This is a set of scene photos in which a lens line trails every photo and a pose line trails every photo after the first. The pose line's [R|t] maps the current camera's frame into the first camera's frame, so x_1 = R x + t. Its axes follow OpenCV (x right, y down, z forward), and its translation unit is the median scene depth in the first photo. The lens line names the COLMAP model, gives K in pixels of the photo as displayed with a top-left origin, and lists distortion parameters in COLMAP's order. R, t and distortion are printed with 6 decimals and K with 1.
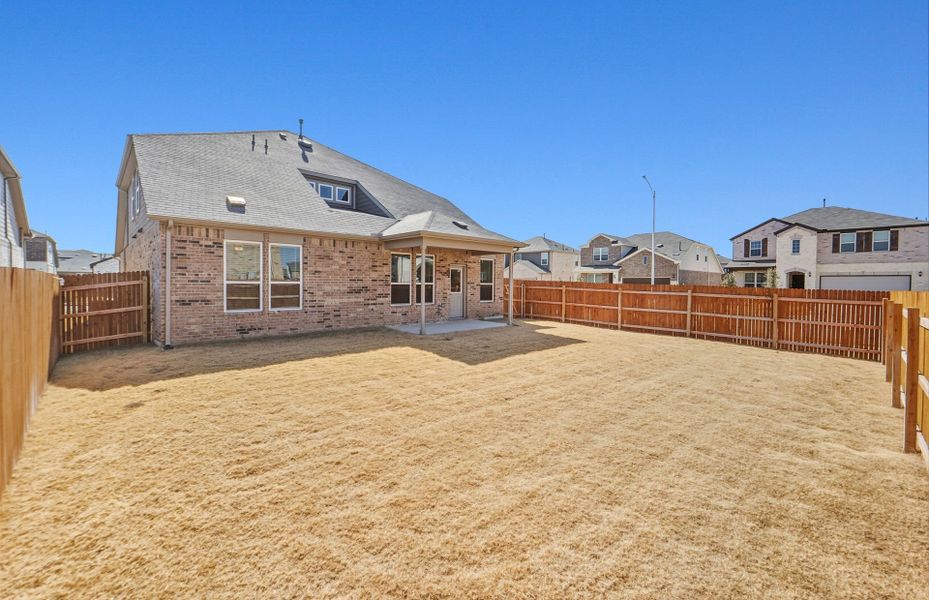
lens RADIAL K [[387.2, 0, 466.1], [0, 387.2, 294.6], [0, 0, 1]] dist [-0.007929, 0.000029]
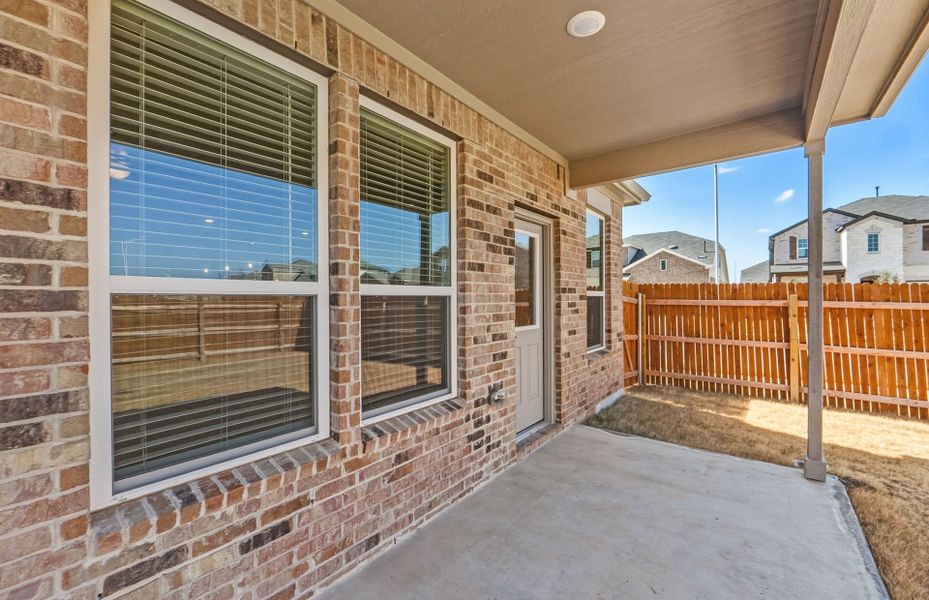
lens RADIAL K [[387.2, 0, 466.1], [0, 387.2, 294.6], [0, 0, 1]] dist [-0.007929, 0.000029]
pose [[0.988850, -0.013777, 0.148277, -0.091777], [0.020005, 0.998975, -0.040597, -0.015763], [-0.147566, 0.043110, 0.988112, 0.698597]]
